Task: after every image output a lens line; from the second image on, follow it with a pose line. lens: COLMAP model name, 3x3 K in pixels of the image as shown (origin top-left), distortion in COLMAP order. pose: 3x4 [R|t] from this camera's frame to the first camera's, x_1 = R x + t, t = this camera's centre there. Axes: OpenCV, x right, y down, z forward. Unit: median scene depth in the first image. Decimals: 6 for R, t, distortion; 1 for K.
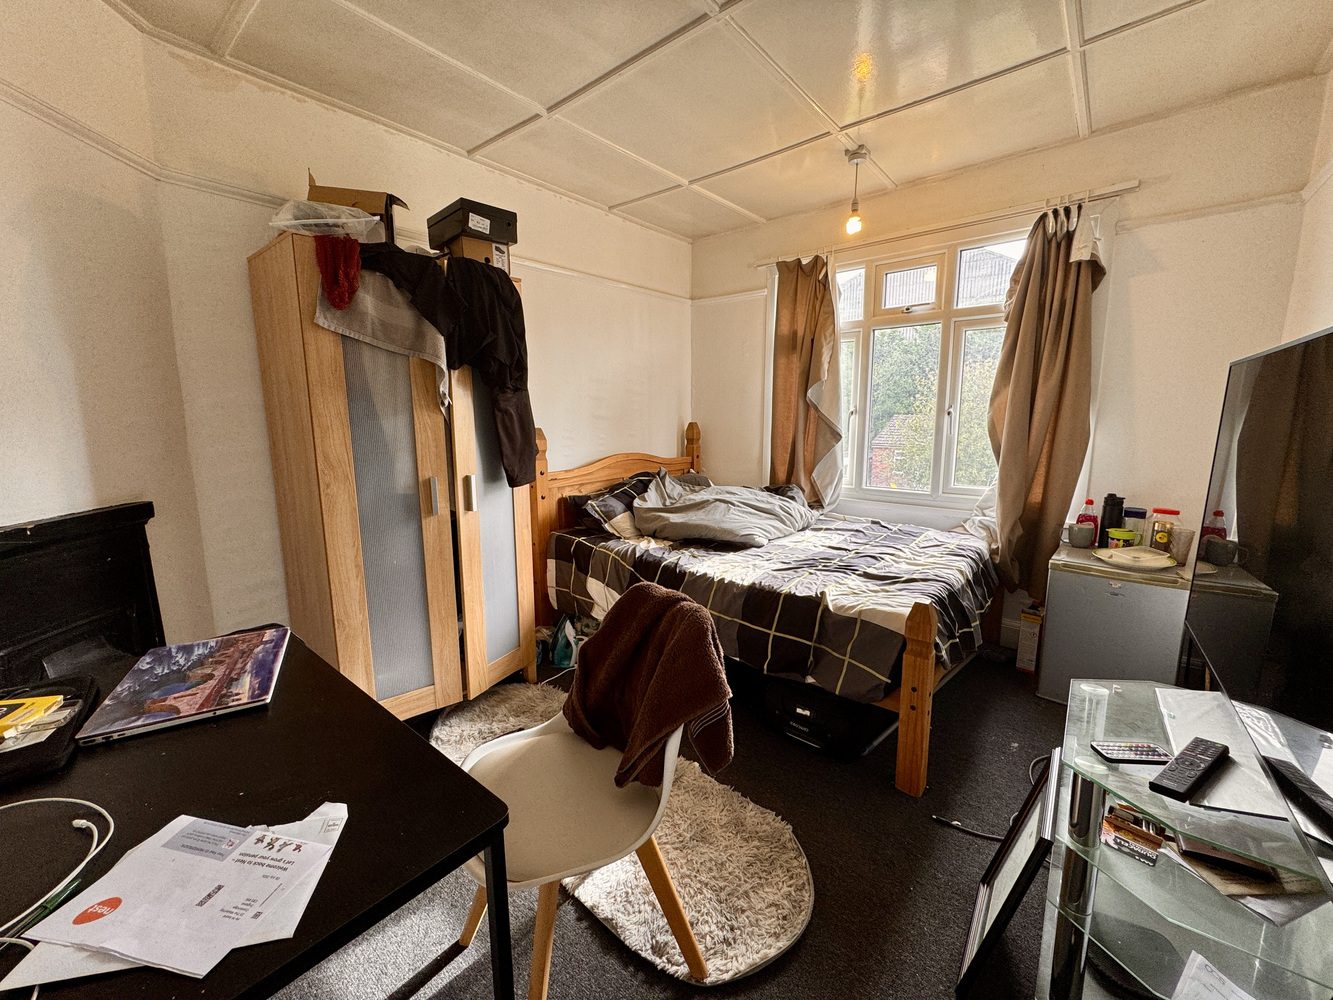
lens RADIAL K [[532.4, 0, 670.5], [0, 532.4, 499.2], [0, 0, 1]] dist [-0.002255, 0.000601]
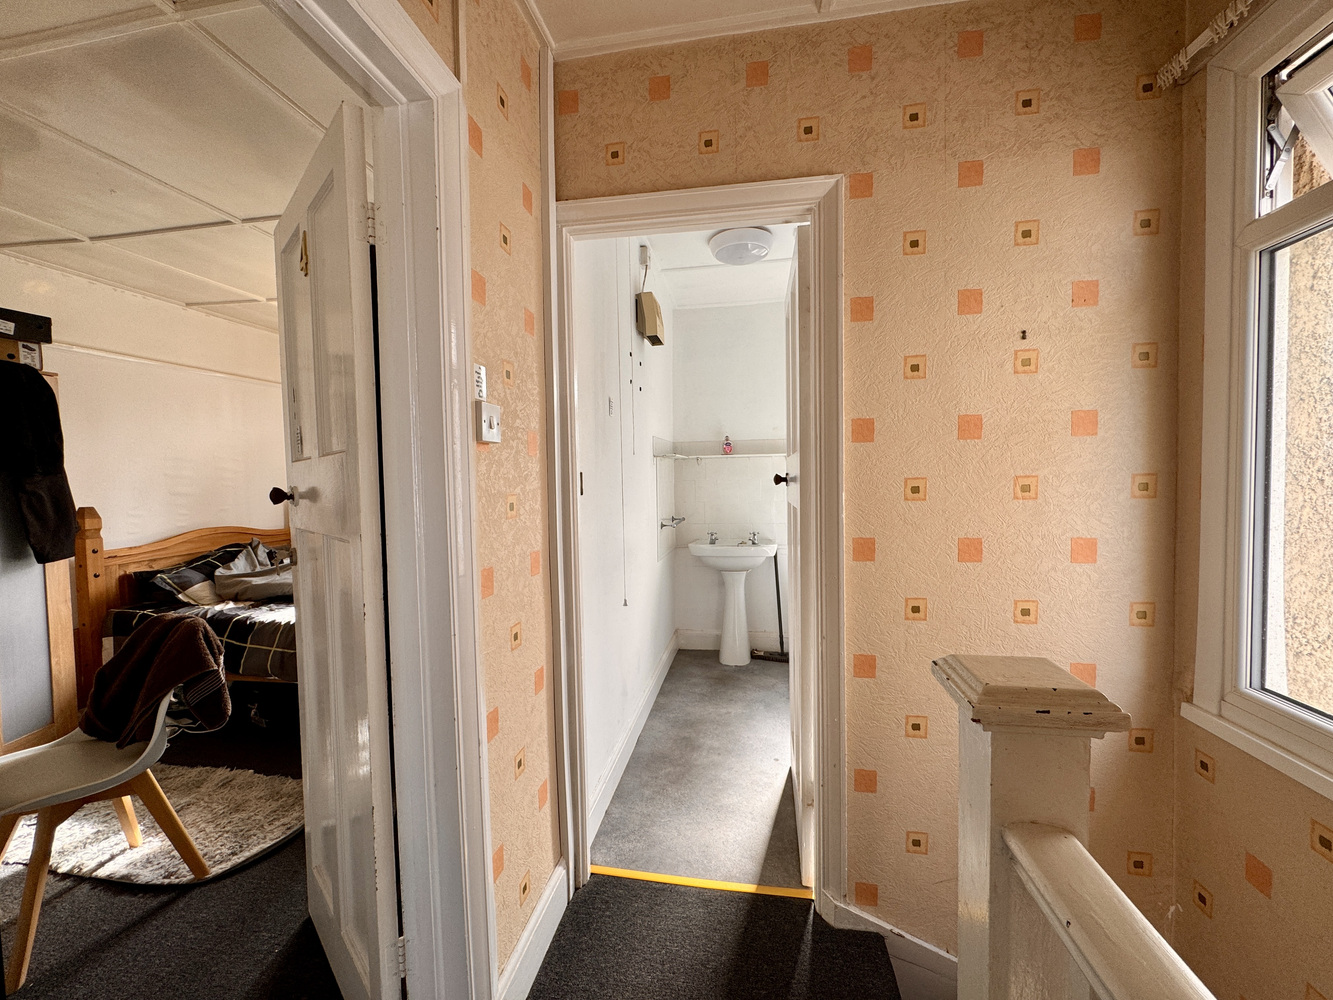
lens RADIAL K [[532.4, 0, 667.2], [0, 532.4, 500.0], [0, 0, 1]] dist [-0.002255, 0.000601]
pose [[0.860567, -0.036214, 0.508048, 0.185736], [0.098451, 0.990485, -0.096160, 0.058903], [-0.499732, 0.132770, 0.855944, -0.420845]]
